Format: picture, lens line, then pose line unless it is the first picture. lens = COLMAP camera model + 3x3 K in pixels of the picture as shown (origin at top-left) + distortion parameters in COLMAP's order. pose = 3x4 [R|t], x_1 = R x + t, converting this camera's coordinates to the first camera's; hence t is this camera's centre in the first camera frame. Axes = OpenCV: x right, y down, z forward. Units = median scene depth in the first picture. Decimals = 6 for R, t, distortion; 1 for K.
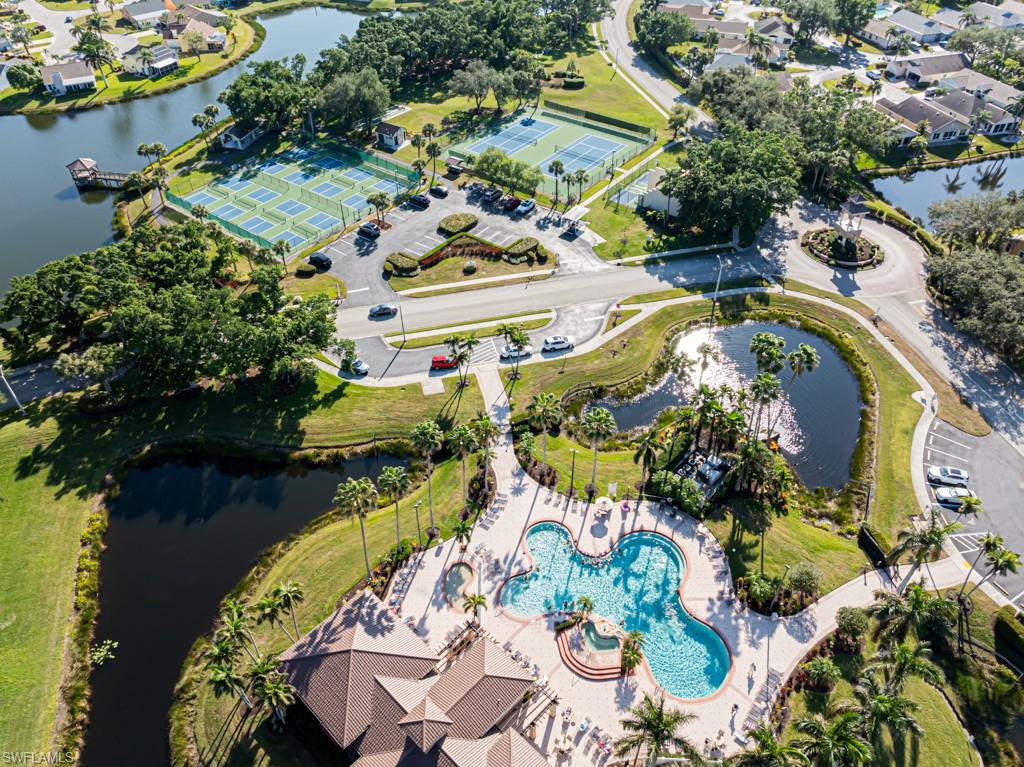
lens RADIAL K [[715.9, 0, 515.7], [0, 715.9, 381.1], [0, 0, 1]] dist [-0.040149, -0.000151]
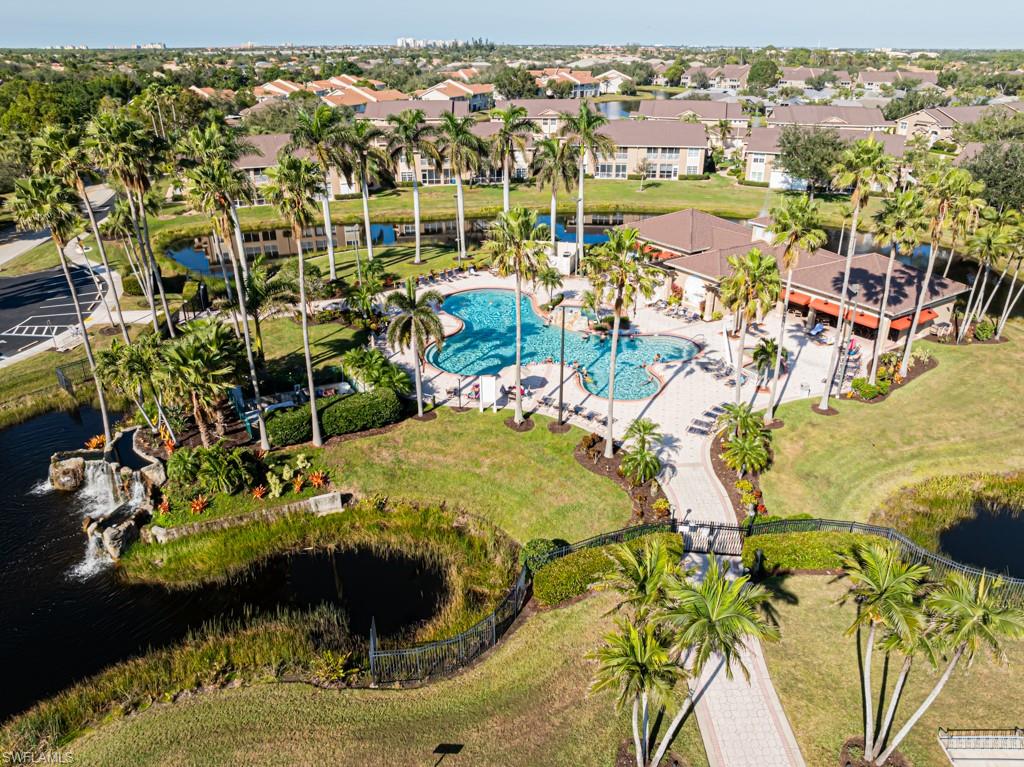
lens RADIAL K [[715.9, 0, 515.7], [0, 715.9, 381.1], [0, 0, 1]] dist [-0.040149, -0.000151]
pose [[-0.977053, -0.089028, 0.193499, 0.006705], [0.144546, 0.390100, 0.909356, -0.273866], [-0.156442, 0.916458, -0.368280, 0.993782]]
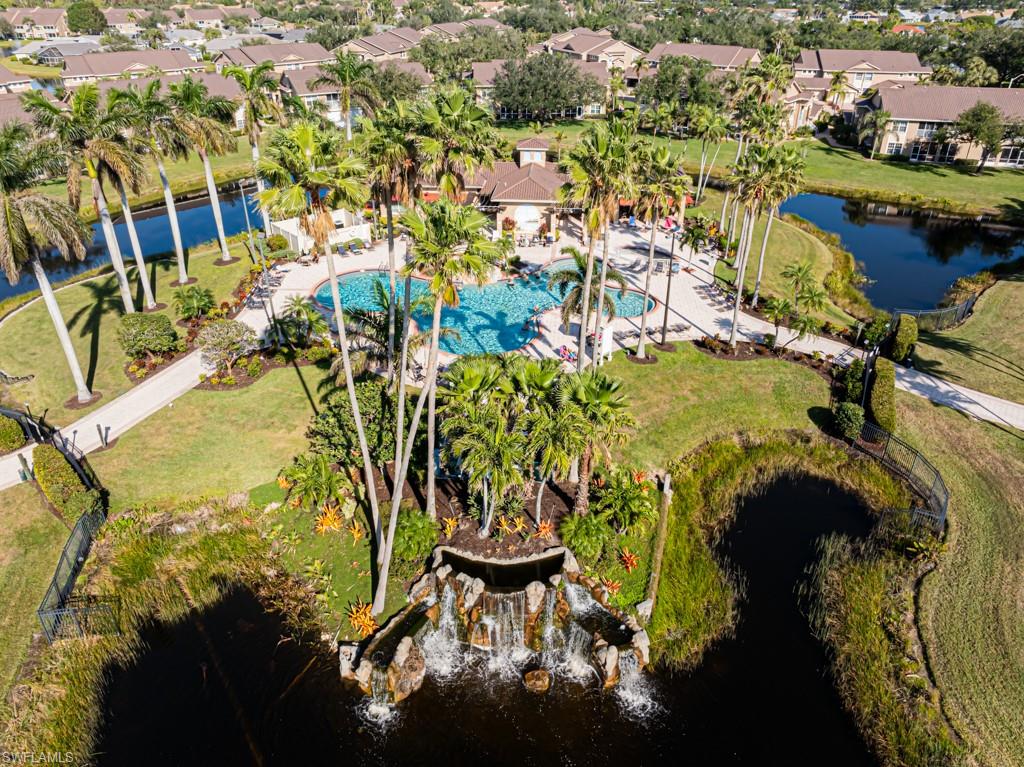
lens RADIAL K [[715.9, 0, 515.7], [0, 715.9, 381.1], [0, 0, 1]] dist [-0.040149, -0.000151]
pose [[-0.770425, 0.318535, -0.552251, 0.406767], [-0.421343, 0.395684, 0.816029, -0.199778], [0.478451, 0.861376, -0.170632, 0.907357]]
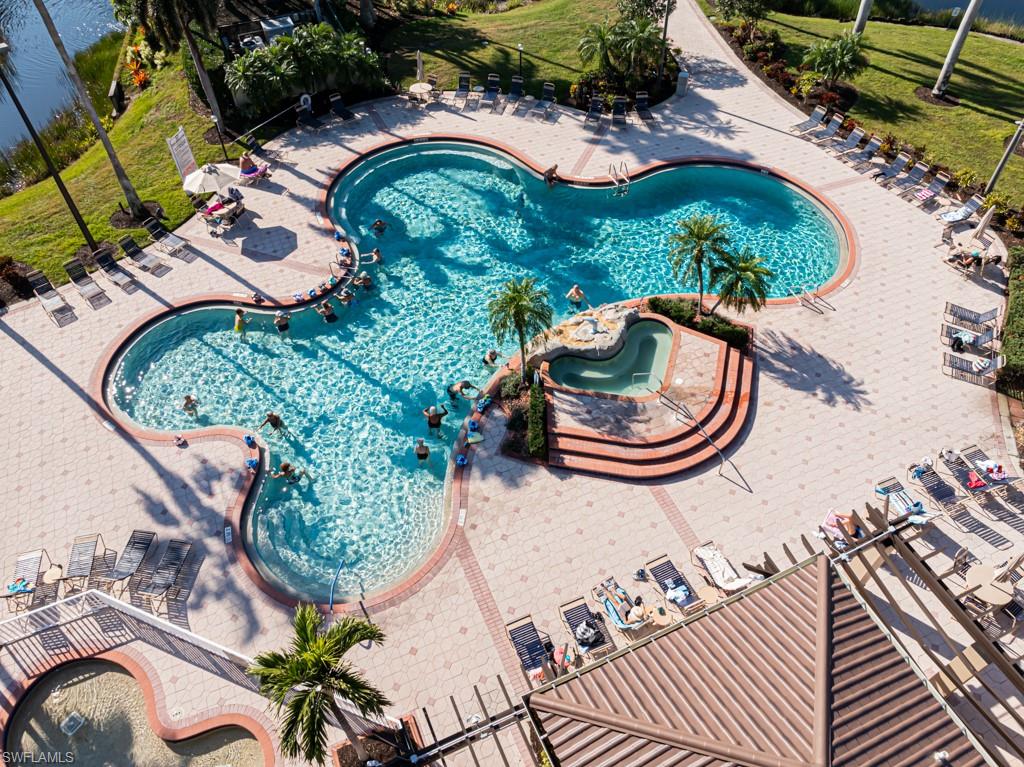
lens RADIAL K [[715.9, 0, 515.7], [0, 715.9, 381.1], [0, 0, 1]] dist [-0.040149, -0.000151]
pose [[0.374427, -0.693096, 0.615973, -0.066280], [0.615653, 0.682567, 0.393796, 0.157168], [-0.693381, 0.231778, 0.682278, 0.583720]]
